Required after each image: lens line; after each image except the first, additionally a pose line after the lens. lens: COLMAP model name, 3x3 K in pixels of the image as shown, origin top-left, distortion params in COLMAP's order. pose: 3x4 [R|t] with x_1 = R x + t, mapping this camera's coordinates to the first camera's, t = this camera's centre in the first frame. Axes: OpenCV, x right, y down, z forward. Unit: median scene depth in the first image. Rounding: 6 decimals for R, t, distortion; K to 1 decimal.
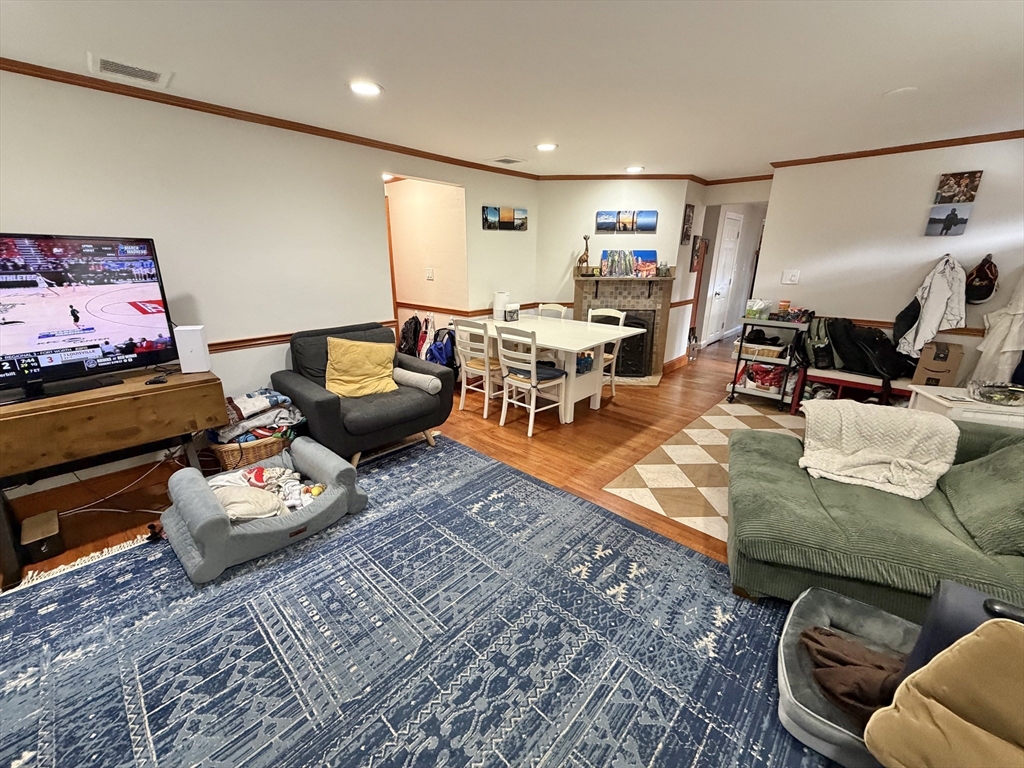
lens RADIAL K [[408.2, 0, 509.5], [0, 408.2, 384.3], [0, 0, 1]] dist [-0.000224, -0.000606]
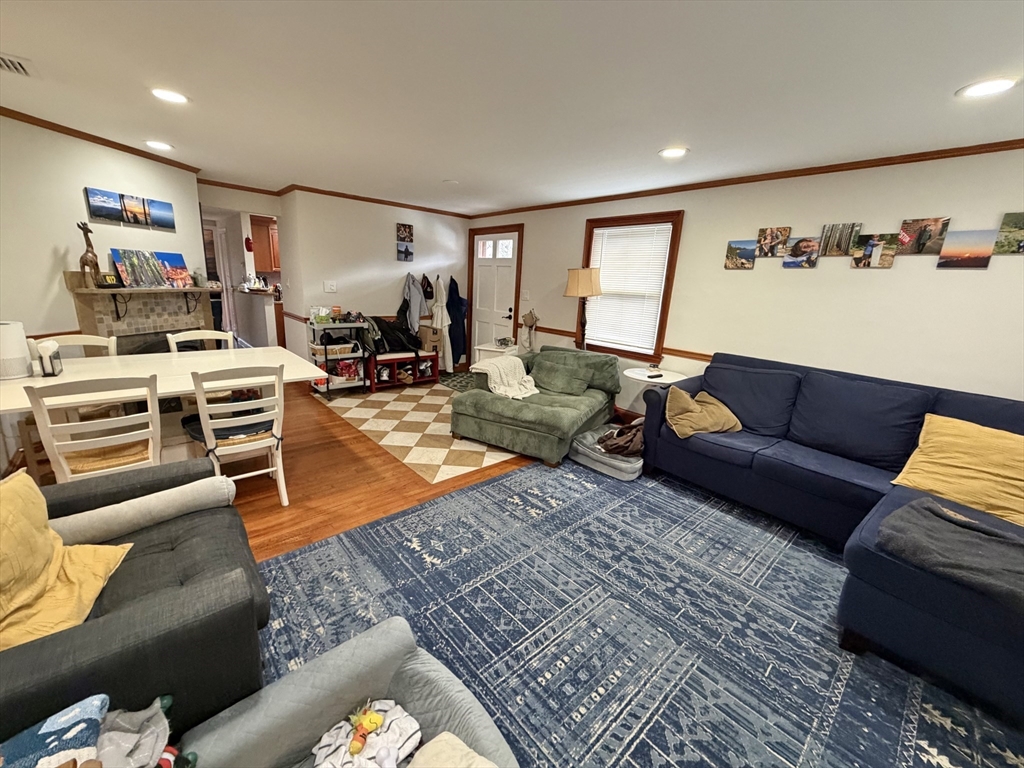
lens RADIAL K [[408.2, 0, 510.5], [0, 408.2, 383.6], [0, 0, 1]] dist [-0.000224, -0.000606]
pose [[0.084610, -0.239509, 0.967200, -0.768907], [0.249331, 0.944890, 0.212172, -0.181487], [-0.964715, 0.223201, 0.139664, 0.602954]]
